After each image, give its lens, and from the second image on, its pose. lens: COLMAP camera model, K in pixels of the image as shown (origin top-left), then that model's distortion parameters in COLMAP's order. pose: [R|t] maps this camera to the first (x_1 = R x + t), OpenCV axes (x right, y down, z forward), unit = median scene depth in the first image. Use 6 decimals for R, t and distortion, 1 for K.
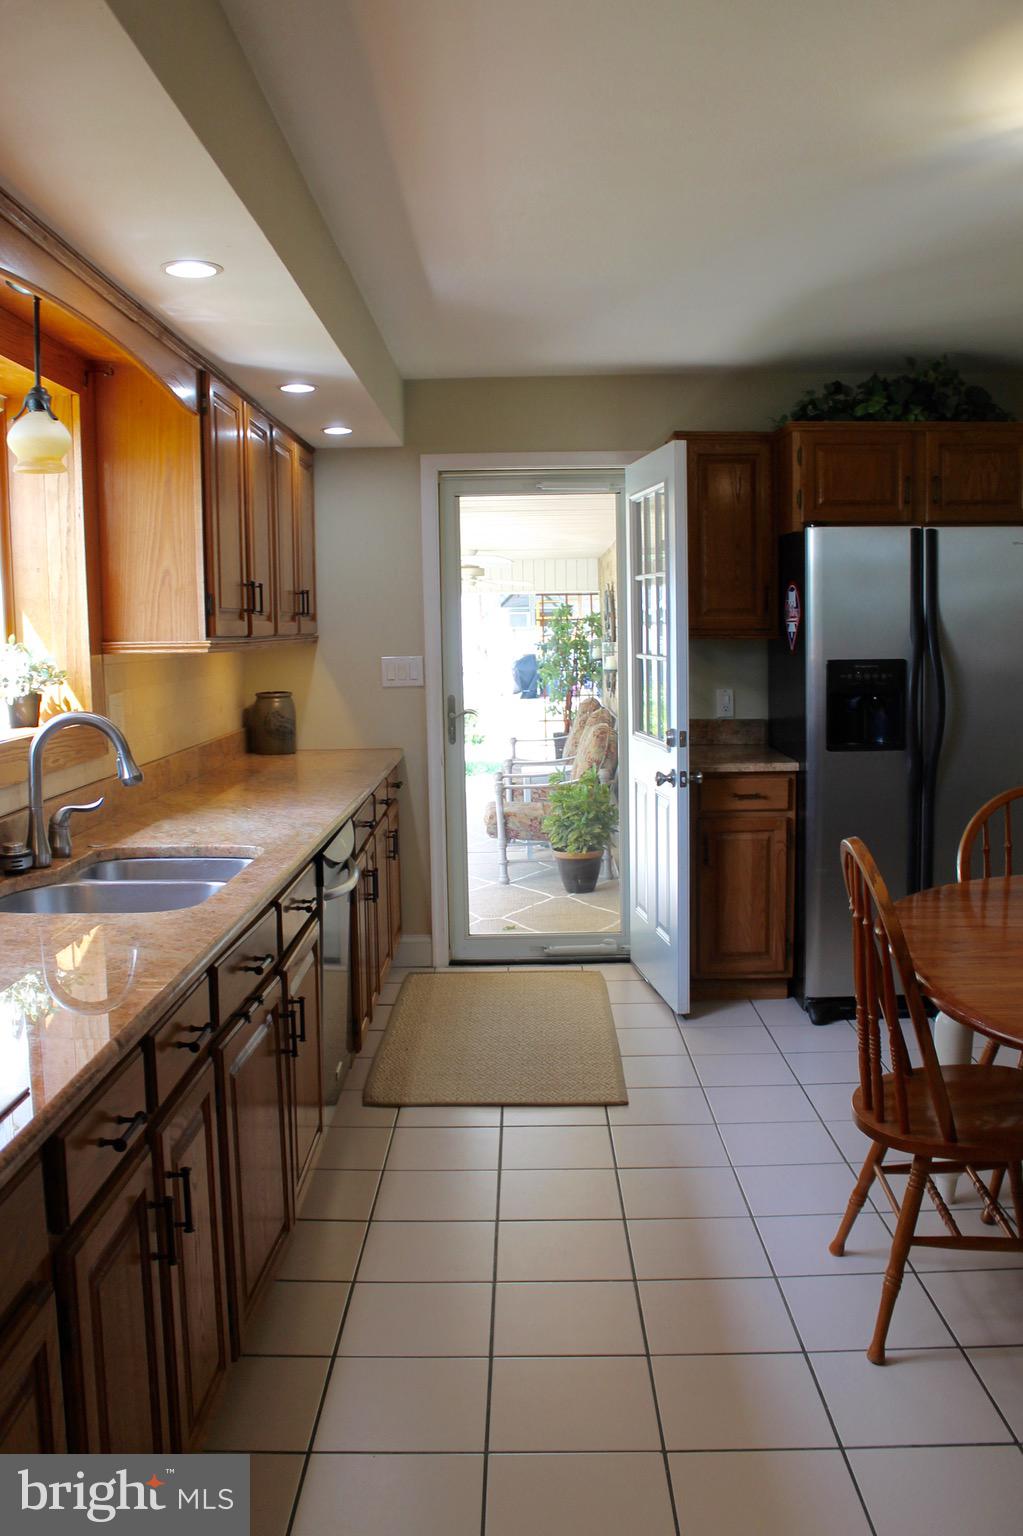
lens RADIAL K [[1288.3, 0, 511.5], [0, 1288.3, 768.0], [0, 0, 1]] dist [-0.101899, 0.003194]
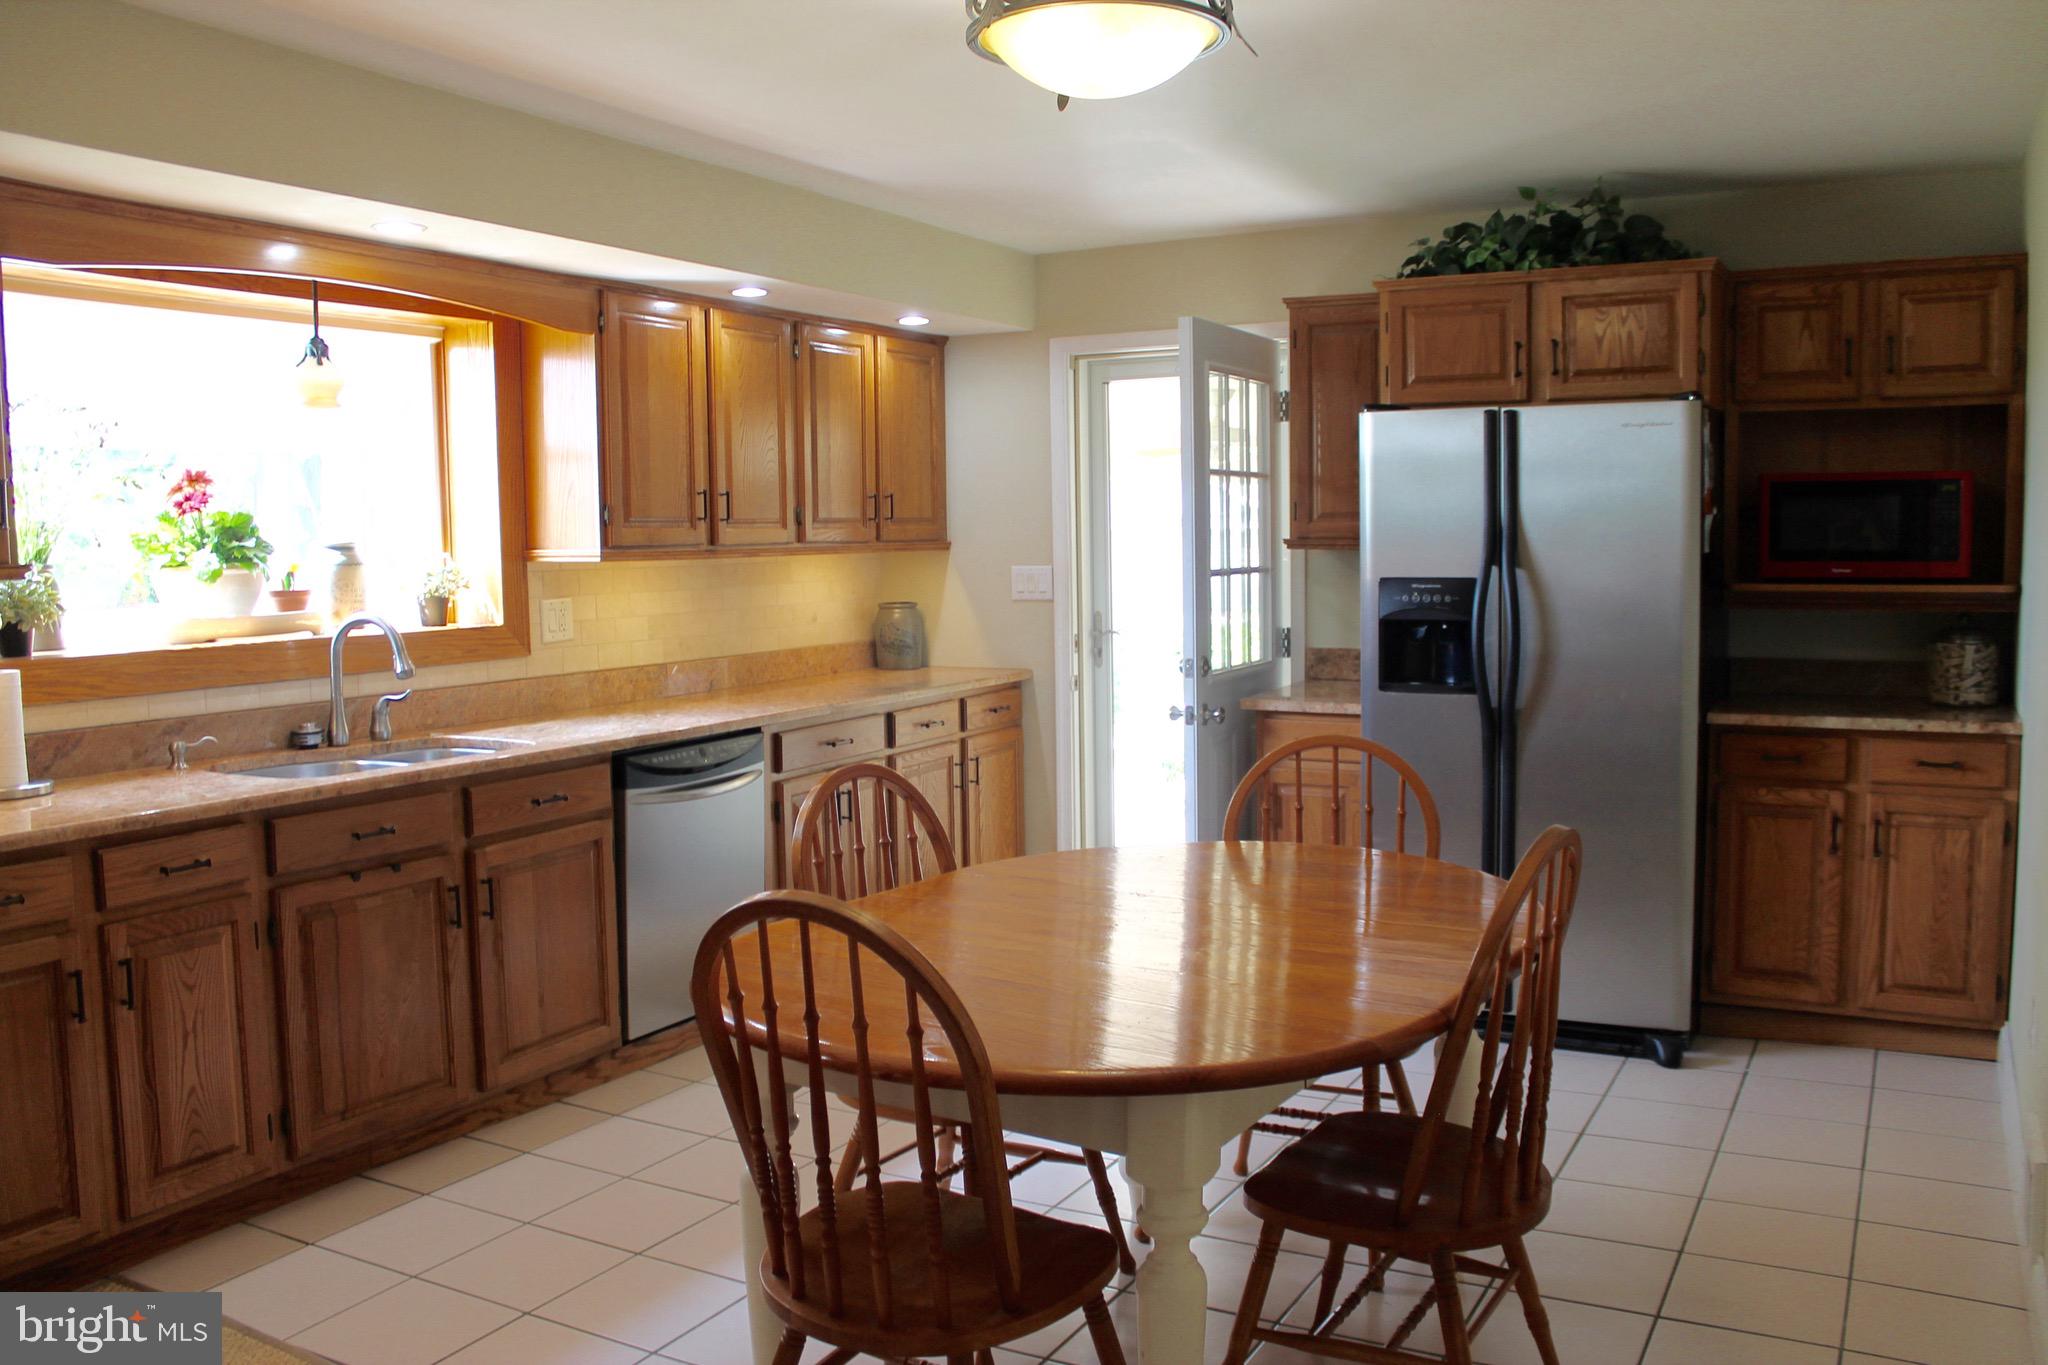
lens RADIAL K [[1682.2, 0, 1024.0], [0, 1682.2, 682.5], [0, 0, 1]] dist [-0.153661, 0.119292]
pose [[0.879529, 0.044790, -0.473733, 0.544088], [-0.051009, 0.998698, -0.000278, -0.006816], [0.473104, 0.024409, 0.880668, -0.024307]]
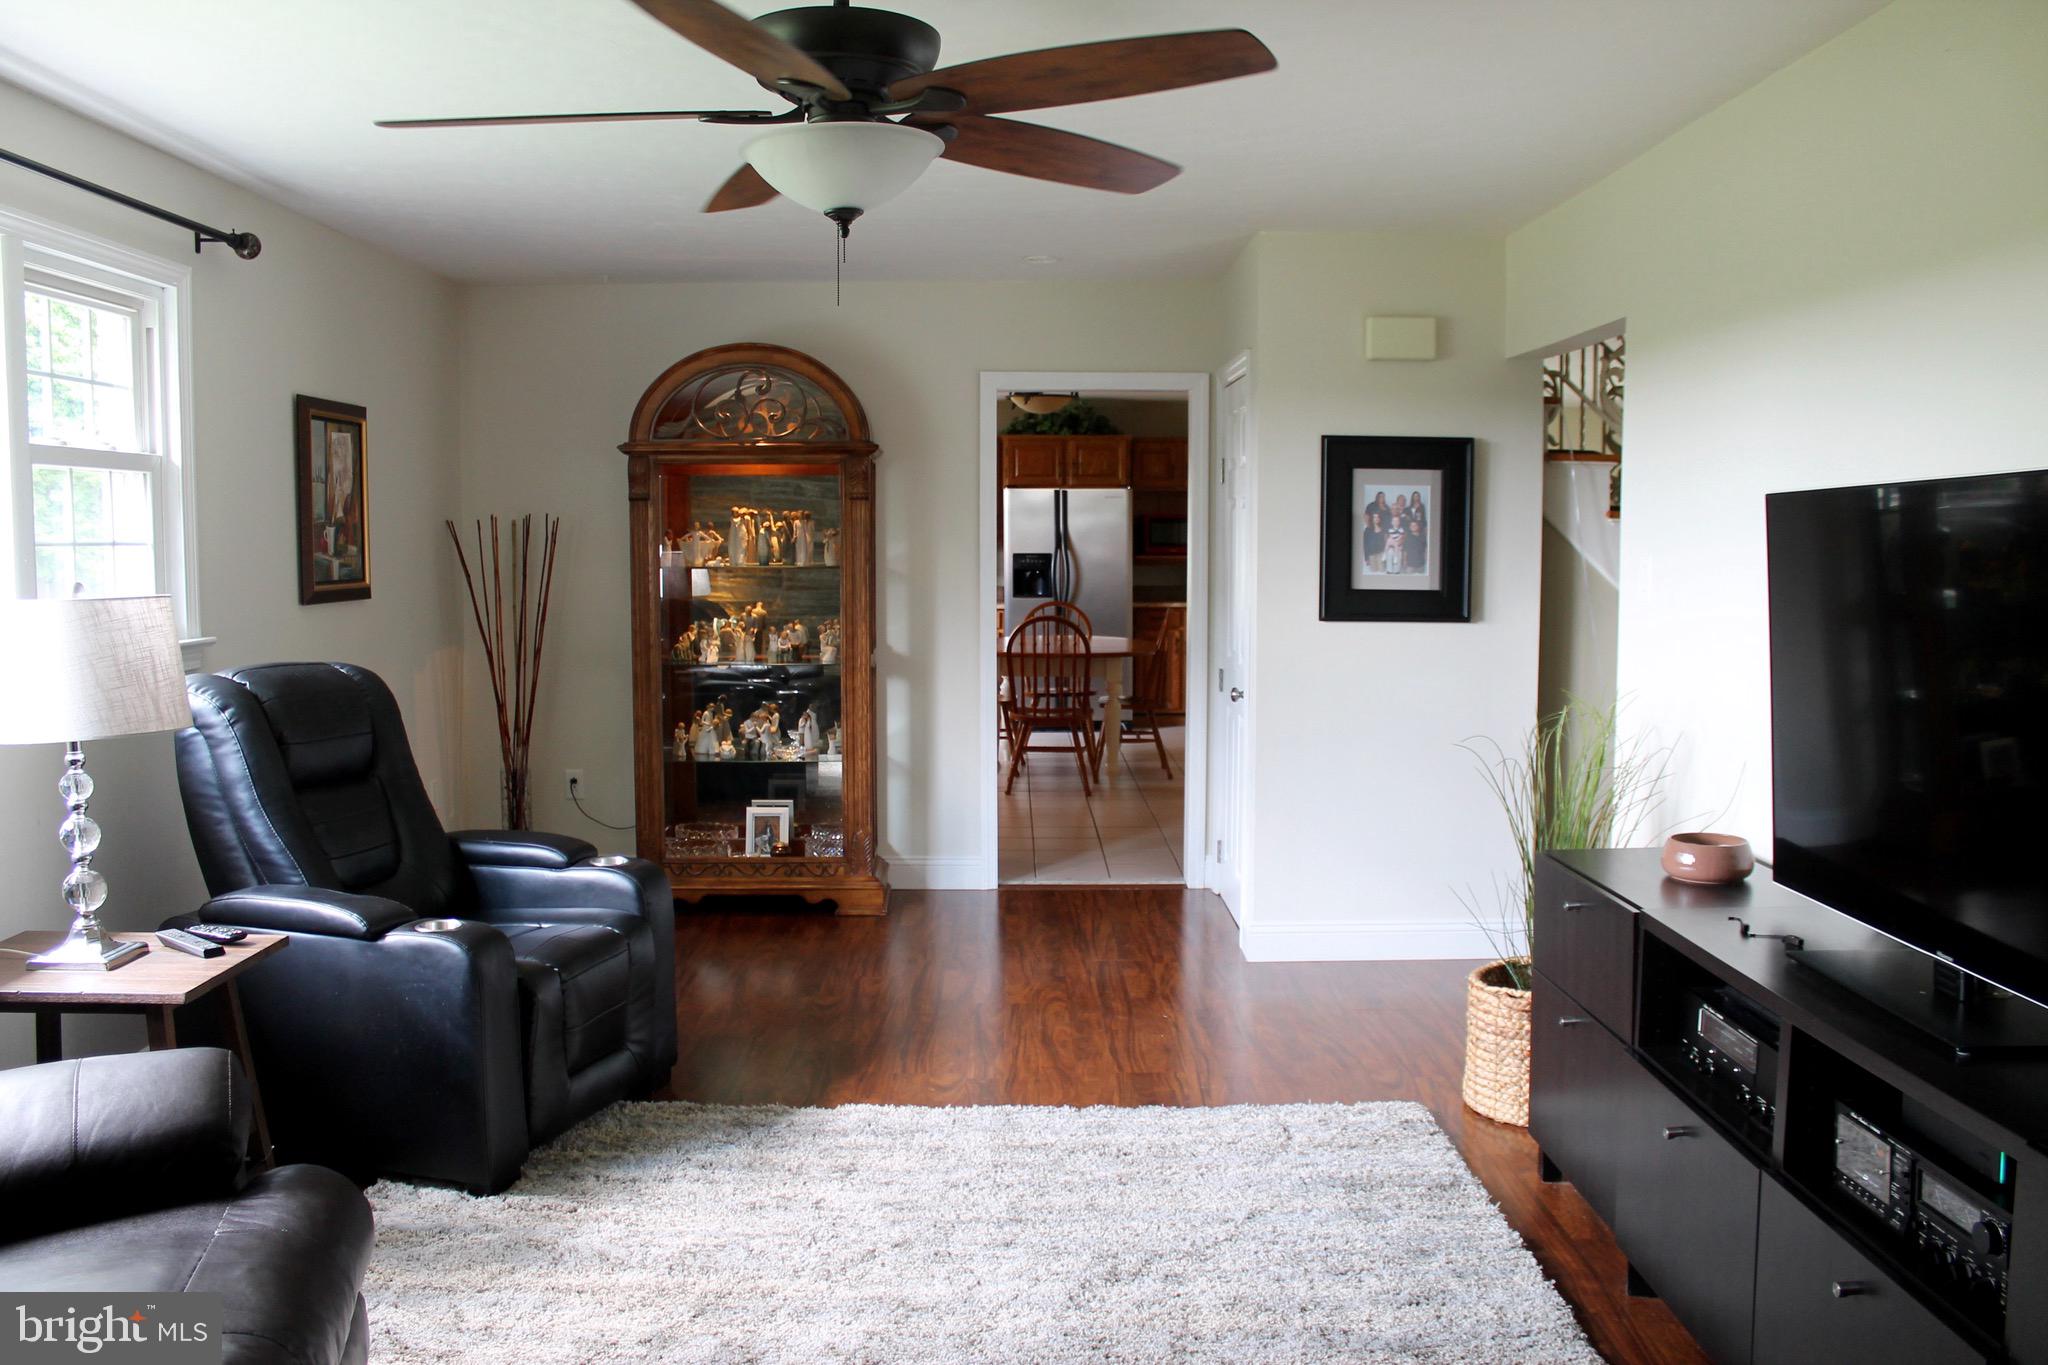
lens RADIAL K [[1682.2, 0, 1024.0], [0, 1682.2, 682.5], [0, 0, 1]] dist [-0.153661, 0.119292]
pose [[0.999823, 0.012333, 0.014196, 0.226463], [-0.012049, 0.999729, -0.019923, 0.174939], [-0.014438, 0.019748, 0.999701, -1.679264]]
